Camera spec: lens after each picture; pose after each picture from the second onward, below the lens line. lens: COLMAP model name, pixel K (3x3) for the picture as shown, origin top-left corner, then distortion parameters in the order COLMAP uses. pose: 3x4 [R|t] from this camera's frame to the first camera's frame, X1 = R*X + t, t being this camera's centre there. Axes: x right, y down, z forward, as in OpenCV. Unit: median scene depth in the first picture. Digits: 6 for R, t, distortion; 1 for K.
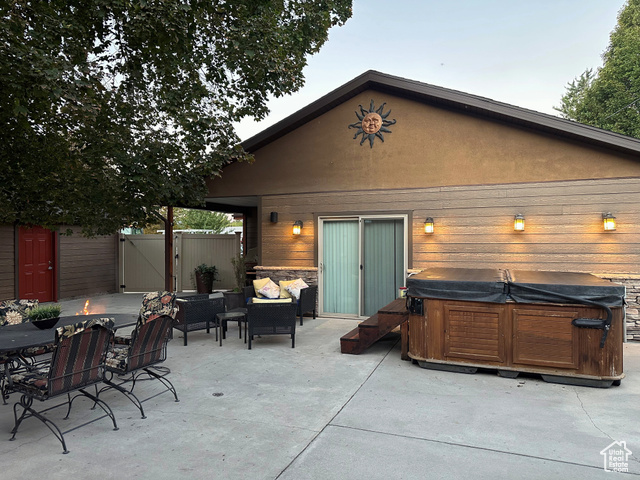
lens RADIAL K [[447.8, 0, 320.0], [0, 447.8, 240.0], [0, 0, 1]] dist [0.121783, -0.164952]
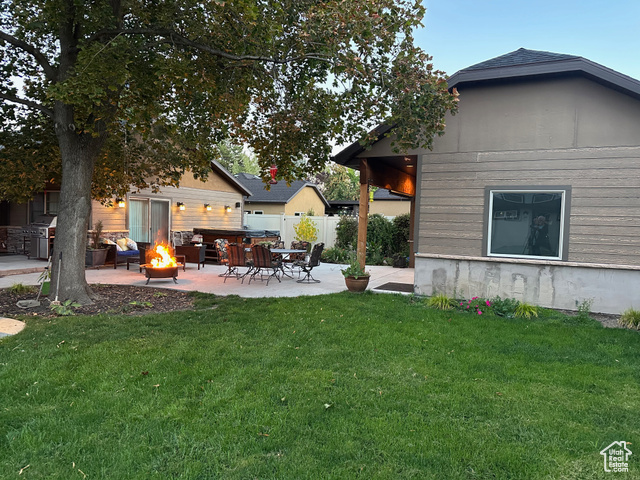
lens RADIAL K [[447.8, 0, 320.0], [0, 447.8, 240.0], [0, 0, 1]] dist [0.121783, -0.164952]
pose [[0.044979, -0.039230, 0.998217, -1.605335], [-0.030895, 0.998696, 0.040641, 0.013824], [-0.998510, -0.032668, 0.043708, 0.304913]]
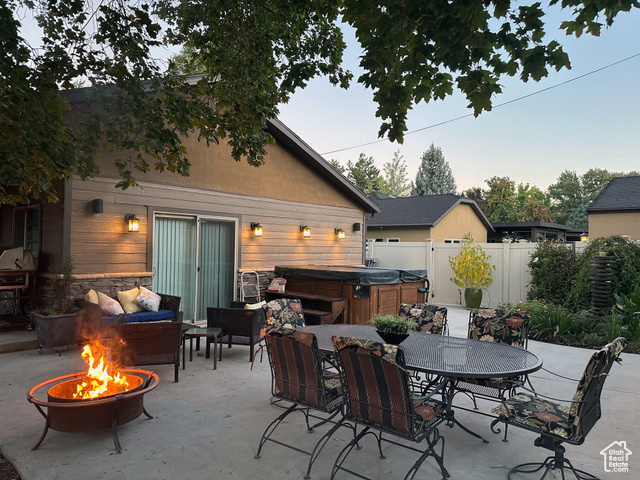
lens RADIAL K [[447.8, 0, 320.0], [0, 447.8, 240.0], [0, 0, 1]] dist [0.121783, -0.164952]
pose [[0.345848, 0.024721, 0.937965, -0.738344], [-0.018547, 0.999638, -0.019507, 0.013146], [-0.938107, -0.010650, 0.346181, 0.437145]]
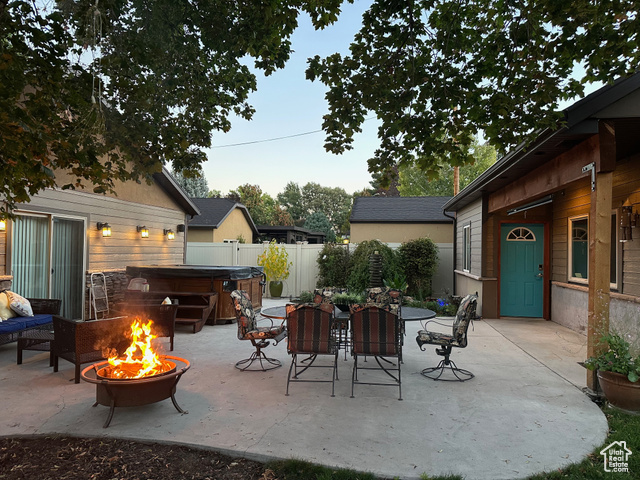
lens RADIAL K [[447.8, 0, 320.0], [0, 447.8, 240.0], [0, 0, 1]] dist [0.121783, -0.164952]
pose [[-0.226865, 0.023685, 0.973638, -0.941597], [-0.016406, 0.999469, -0.028136, 0.016063], [-0.973788, -0.022356, -0.226356, 0.705137]]
